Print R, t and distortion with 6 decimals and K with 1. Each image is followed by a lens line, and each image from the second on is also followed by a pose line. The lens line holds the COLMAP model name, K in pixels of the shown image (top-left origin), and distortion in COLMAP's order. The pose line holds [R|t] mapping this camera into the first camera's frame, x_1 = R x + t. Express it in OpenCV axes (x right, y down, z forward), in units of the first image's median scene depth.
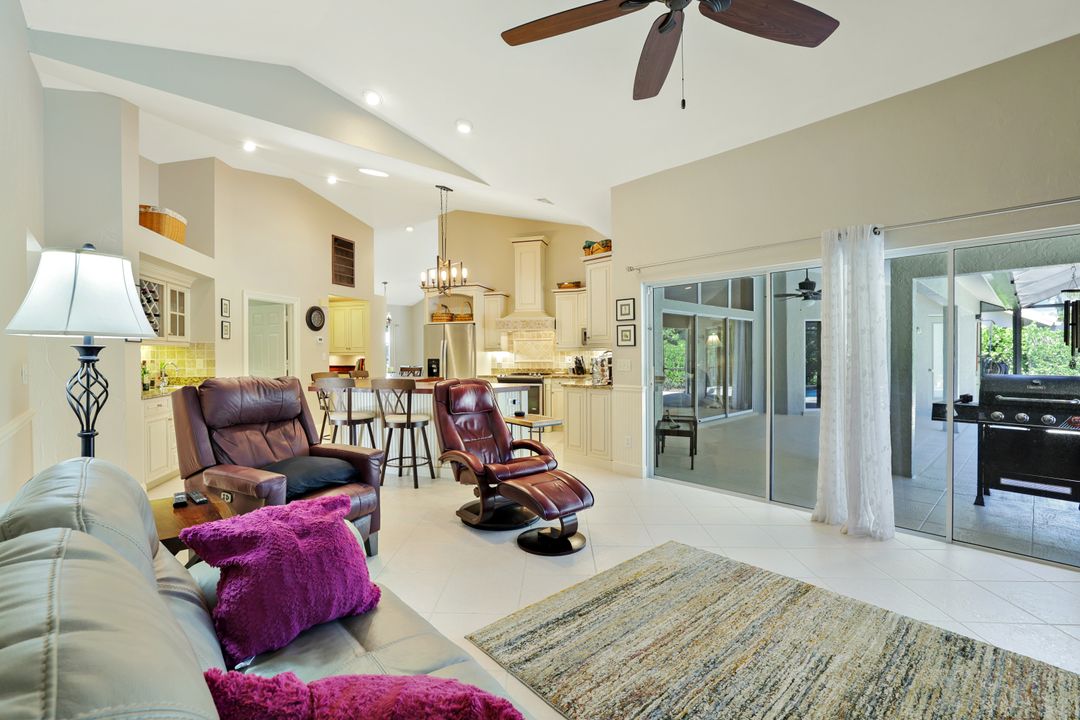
lens RADIAL K [[472.2, 0, 507.1], [0, 472.2, 356.8], [0, 0, 1]] dist [-0.027655, 0.000006]
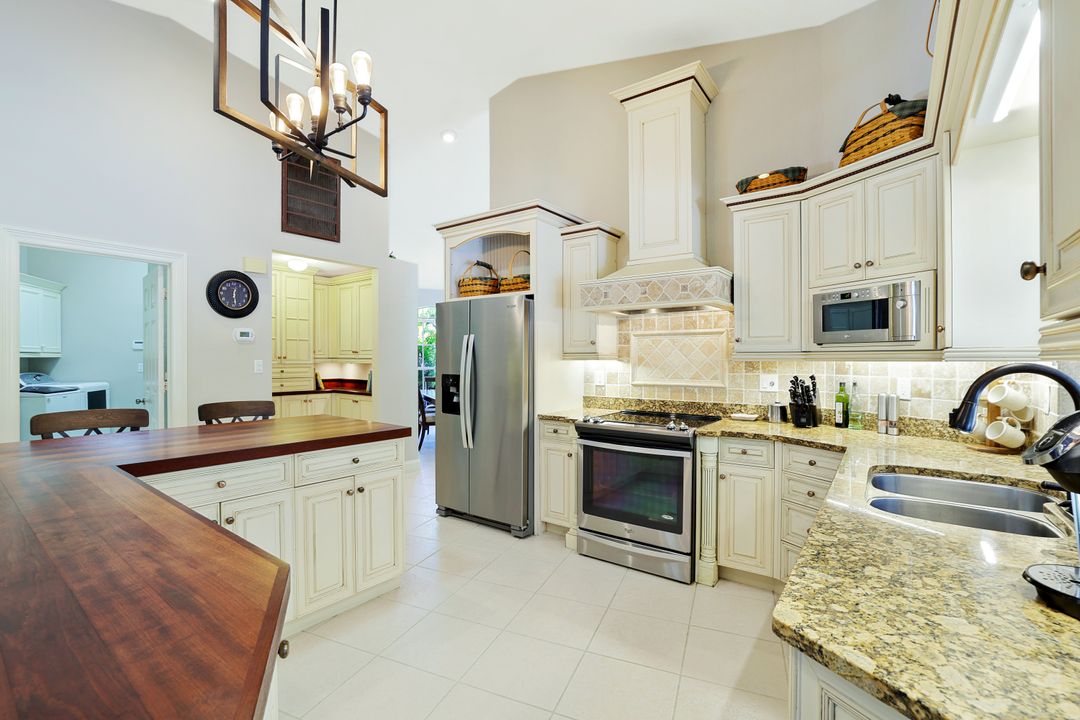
lens RADIAL K [[451.8, 0, 540.0], [0, 451.8, 360.0], [0, 0, 1]] dist [-0.020849, 0.000199]
pose [[0.954964, 0.008258, -0.296606, 0.061437], [-0.009359, 0.999954, -0.002294, -0.009978], [0.296573, 0.004966, 0.954997, 0.601810]]
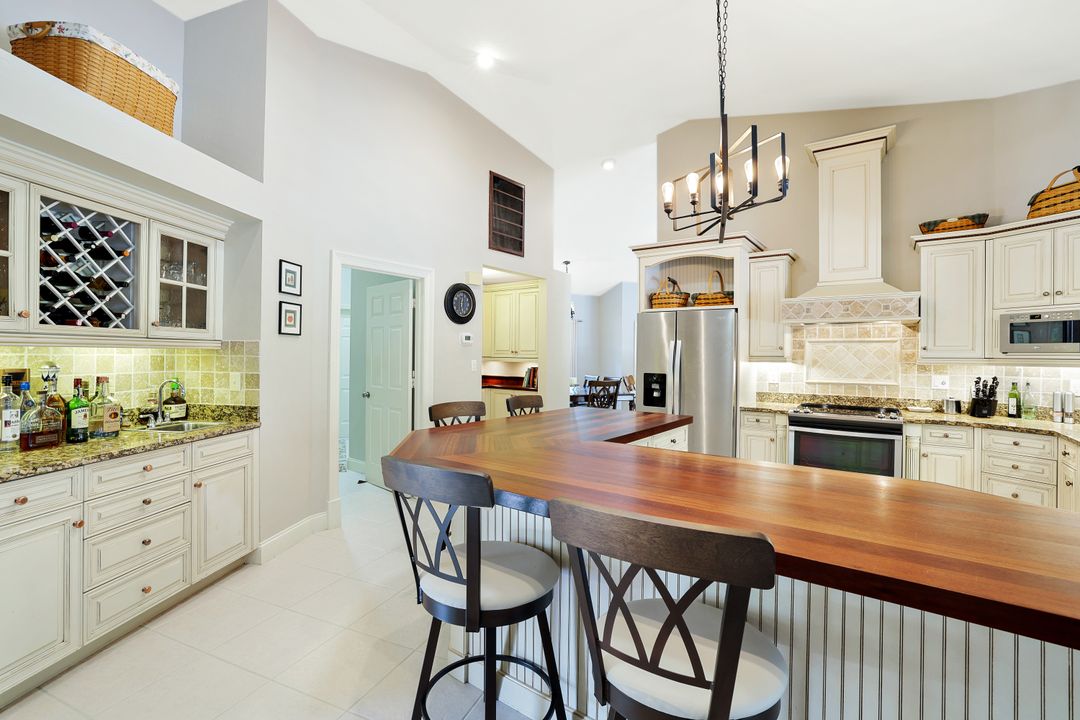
lens RADIAL K [[452.6, 0, 541.8], [0, 452.6, 353.7], [0, 0, 1]] dist [-0.020965, 0.009153]
pose [[0.957977, 0.013564, -0.286524, -0.131891], [-0.015947, 0.999855, -0.005983, -0.013799], [0.286401, 0.010301, 0.958054, 0.450045]]
